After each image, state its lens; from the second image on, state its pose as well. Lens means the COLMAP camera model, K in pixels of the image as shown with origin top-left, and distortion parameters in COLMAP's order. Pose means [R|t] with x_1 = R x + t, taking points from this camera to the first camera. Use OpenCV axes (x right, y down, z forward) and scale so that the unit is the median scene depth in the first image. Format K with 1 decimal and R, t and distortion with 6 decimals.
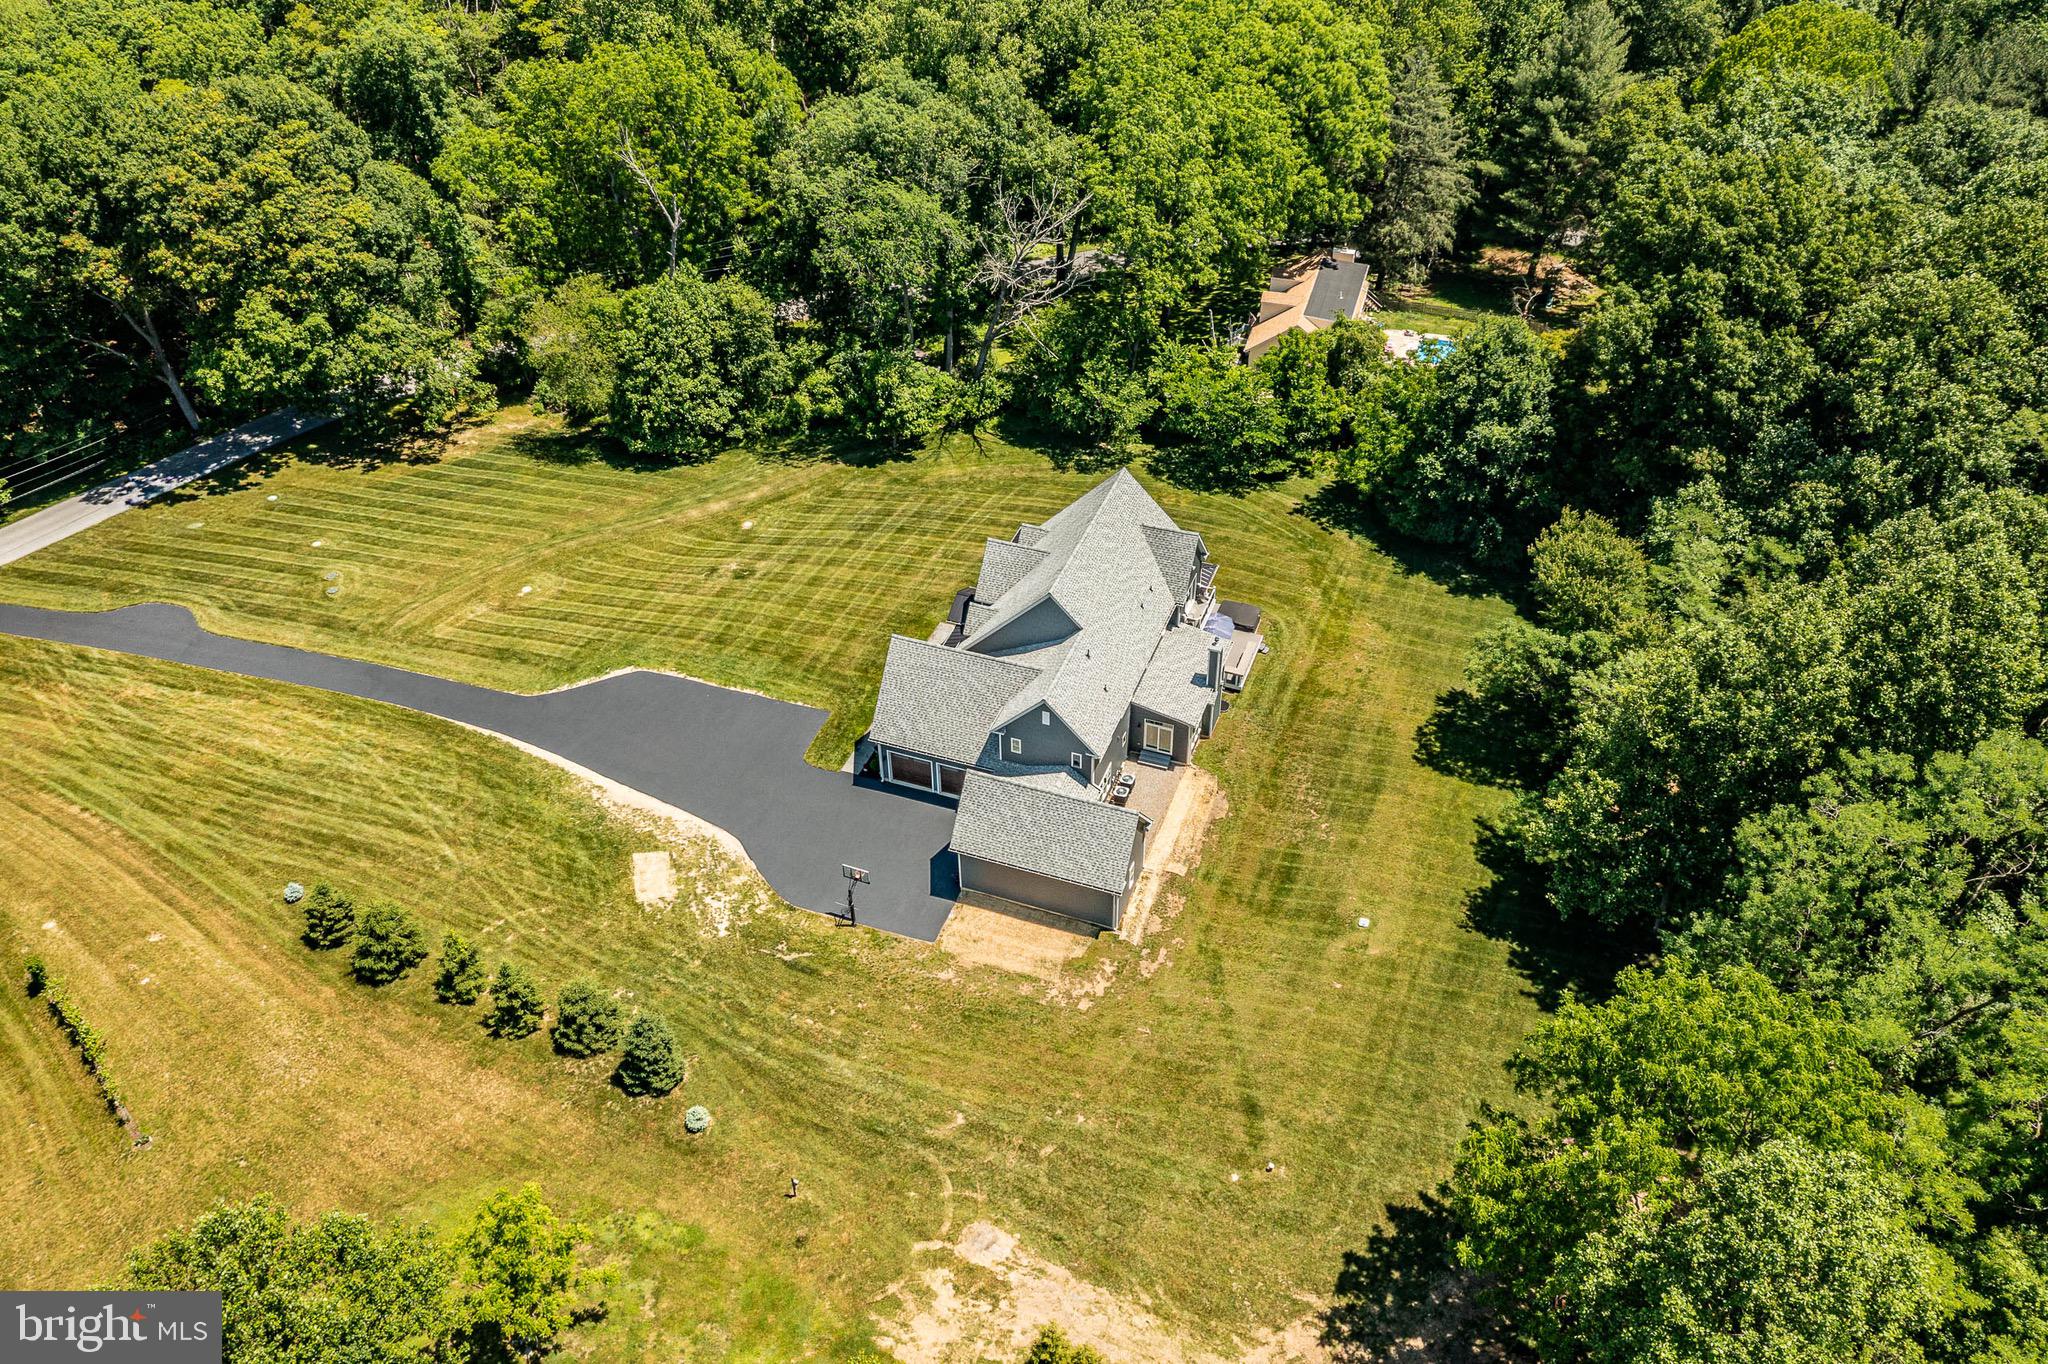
lens RADIAL K [[1610.7, 0, 1021.9], [0, 1610.7, 675.3], [0, 0, 1]] dist [-0.021785, -0.003749]
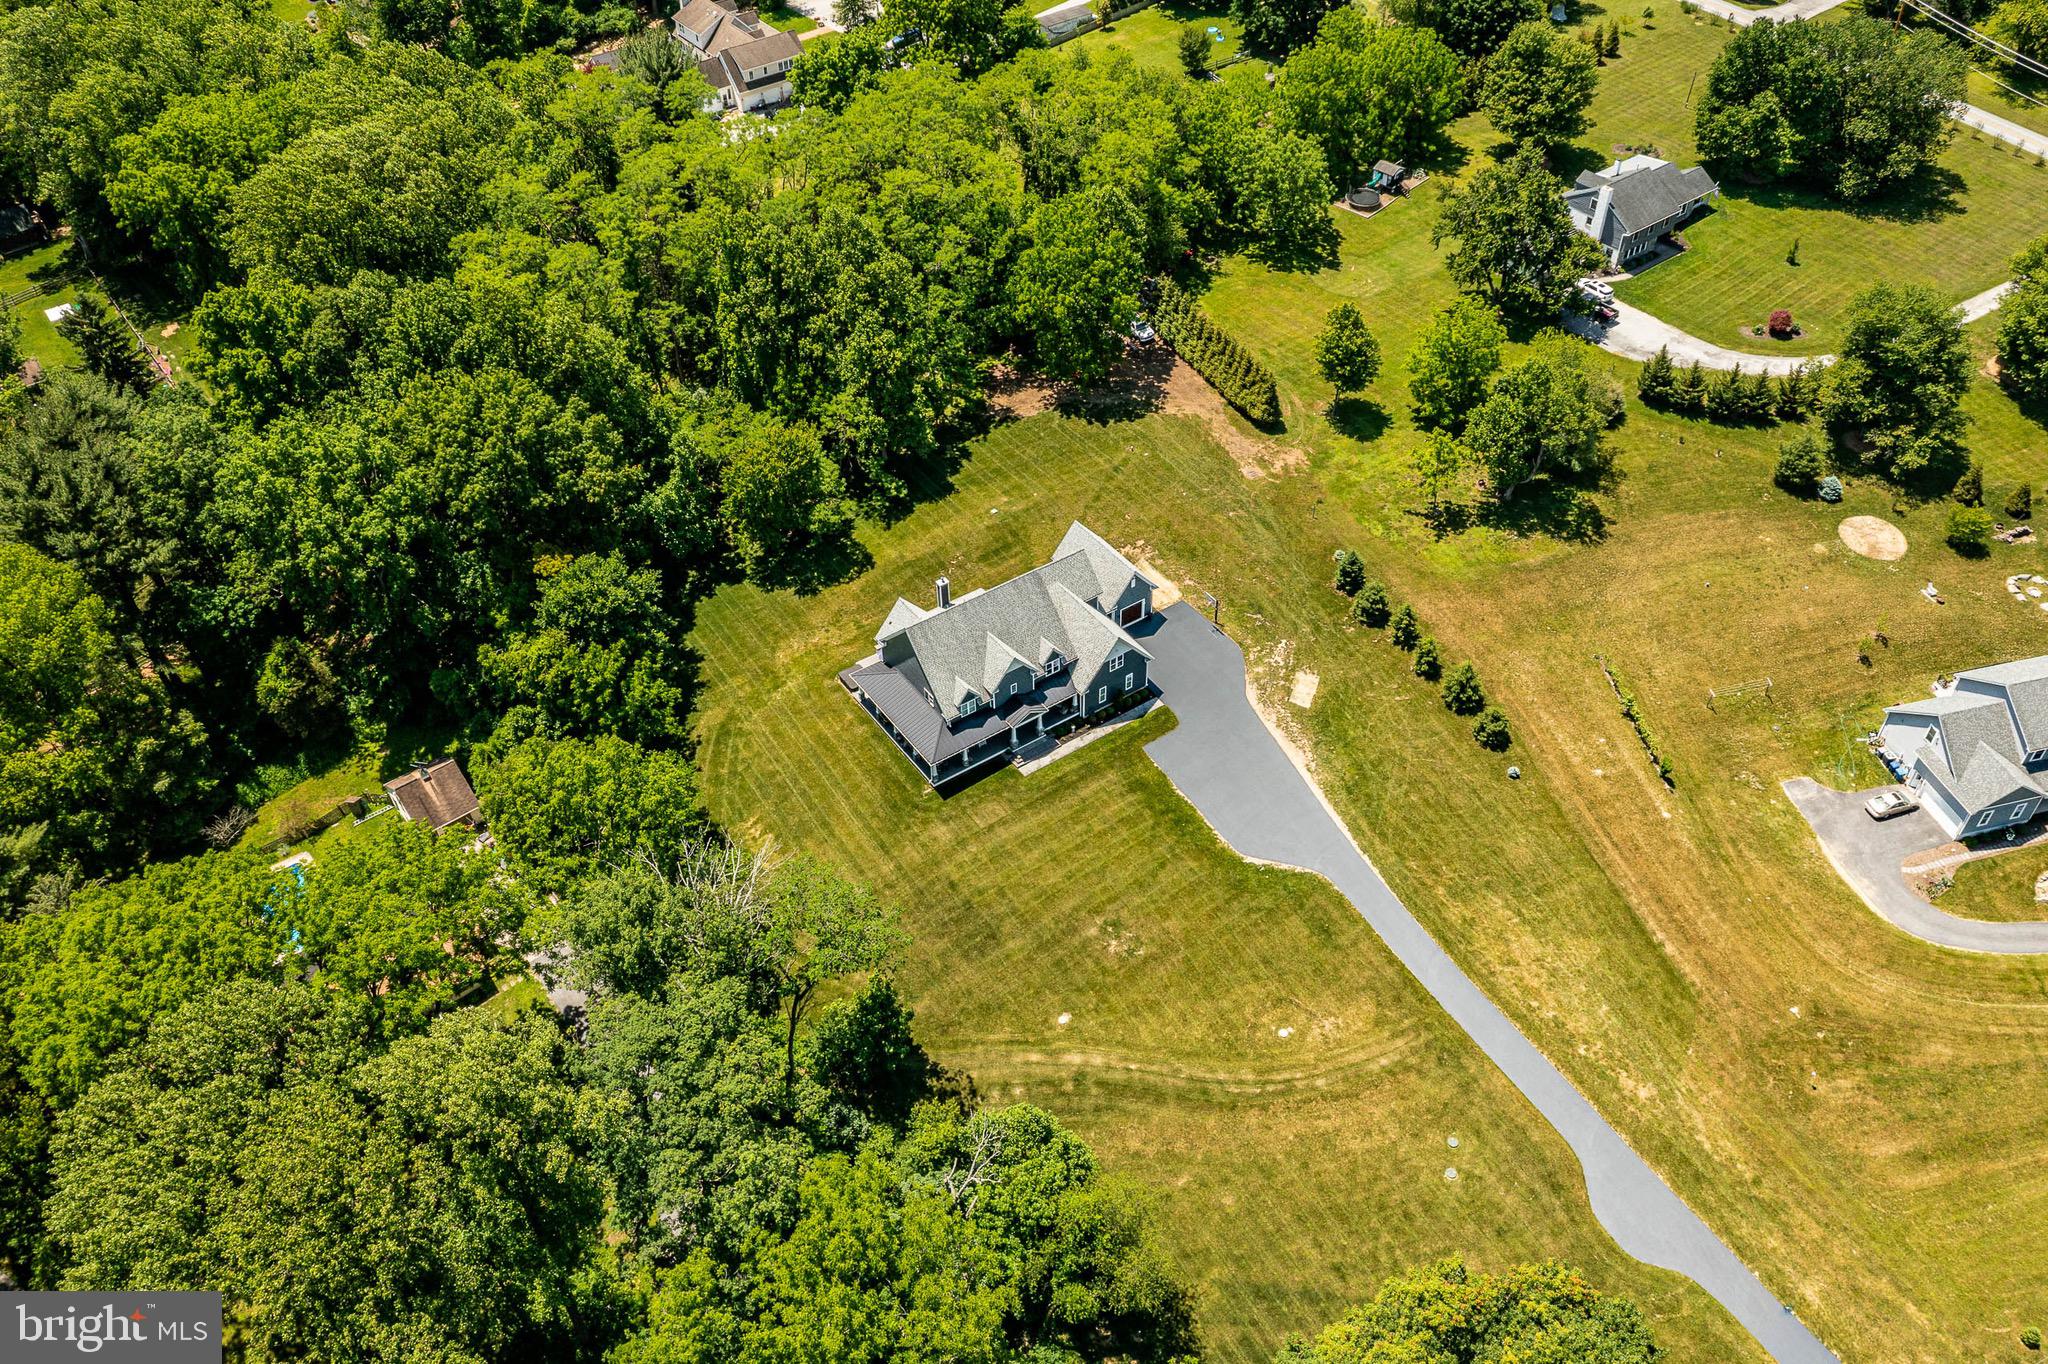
lens RADIAL K [[1617.1, 0, 1021.3], [0, 1617.1, 681.5], [0, 0, 1]] dist [-0.011760, -0.000101]
pose [[-0.818557, -0.372032, 0.437671, -0.705284], [0.387151, 0.205566, 0.898809, -1.460868], [-0.424356, 0.905171, -0.024235, 1.140203]]
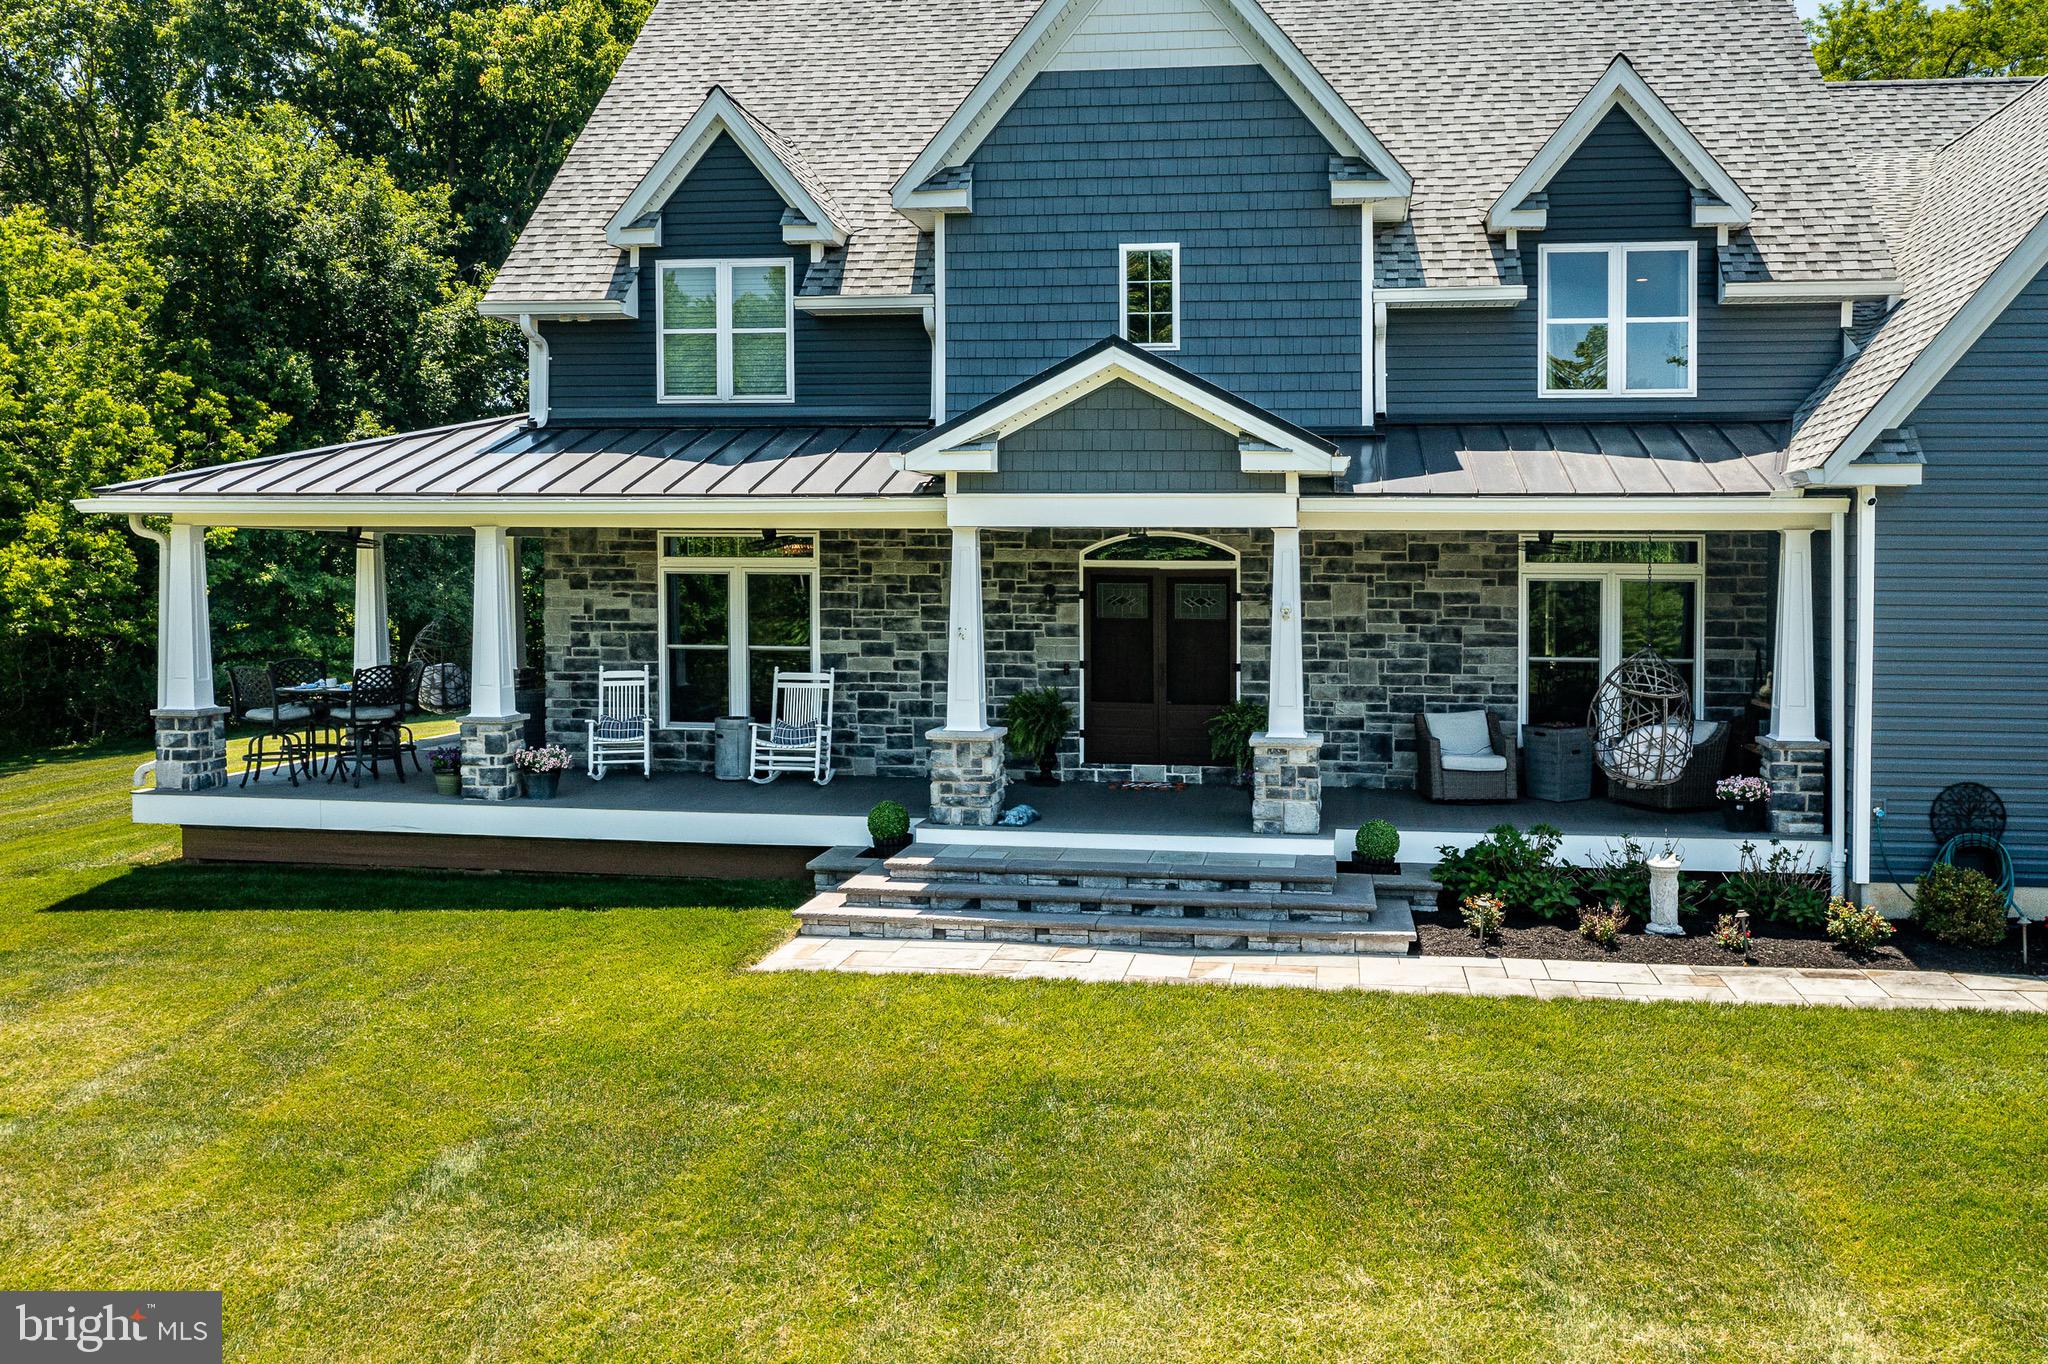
lens RADIAL K [[1677.1, 0, 1108.5], [0, 1677.1, 594.1], [0, 0, 1]] dist [-0.010243, -0.005759]
pose [[-0.219385, -0.007094, 0.975613, -0.193012], [0.617851, 0.772893, 0.144556, -0.062732], [-0.755070, 0.634497, -0.165178, 1.165656]]
